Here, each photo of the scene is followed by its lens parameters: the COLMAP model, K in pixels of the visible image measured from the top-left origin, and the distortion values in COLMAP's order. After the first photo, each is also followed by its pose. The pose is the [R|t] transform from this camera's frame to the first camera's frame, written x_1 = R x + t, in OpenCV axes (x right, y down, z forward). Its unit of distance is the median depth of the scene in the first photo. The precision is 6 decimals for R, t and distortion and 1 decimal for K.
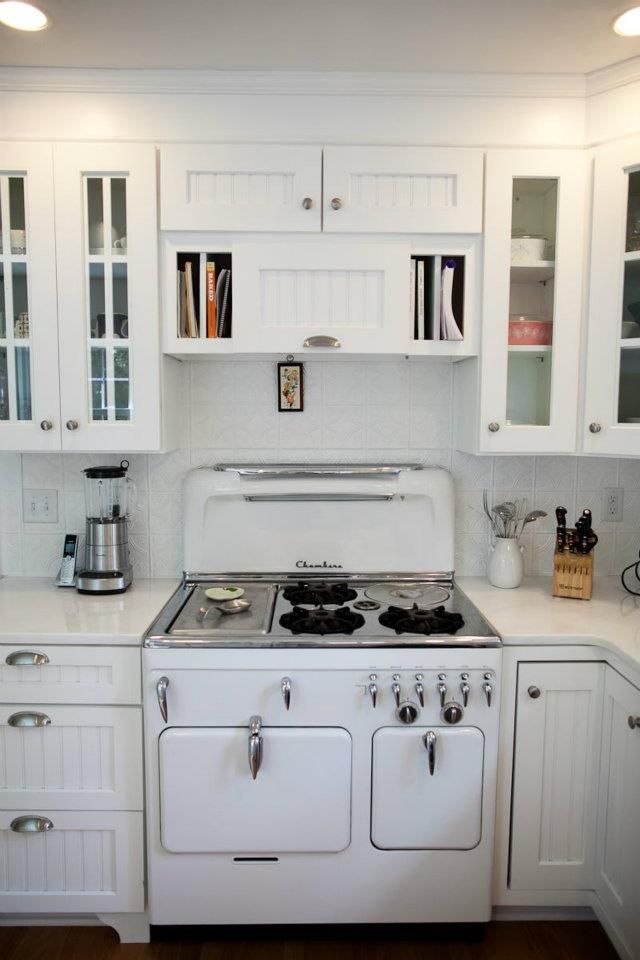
lens RADIAL K [[686.5, 0, 319.0], [0, 686.5, 477.0], [0, 0, 1]] dist [-0.032212, 0.011913]
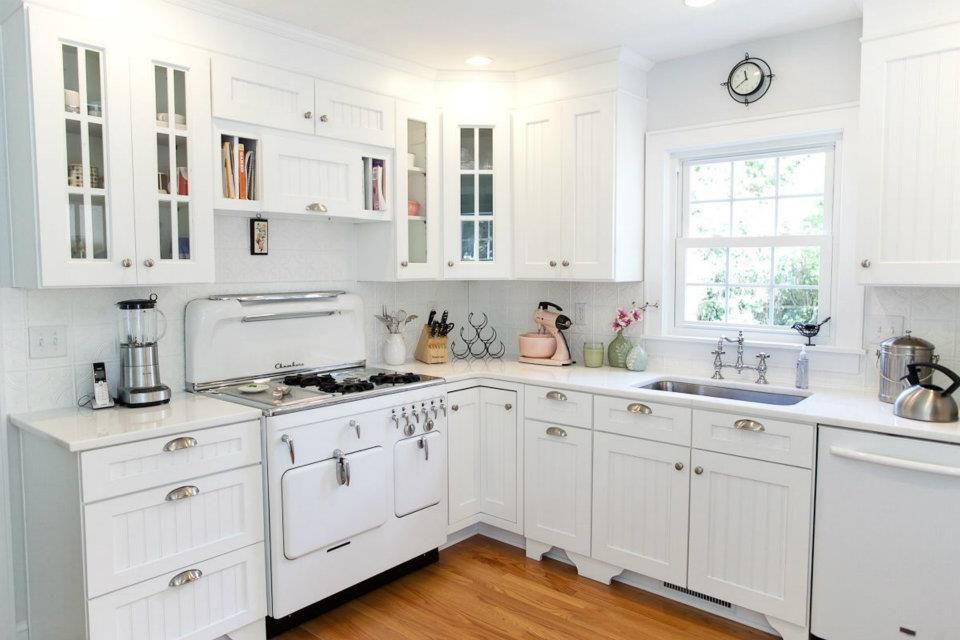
lens RADIAL K [[686.5, 0, 477.9], [0, 686.5, 313.0], [0, 0, 1]] dist [-0.032212, 0.011913]
pose [[0.656747, -0.054430, 0.752144, -0.889402], [0.077550, 0.996979, 0.004434, 0.052740], [-0.750113, 0.055416, 0.658984, -0.234114]]
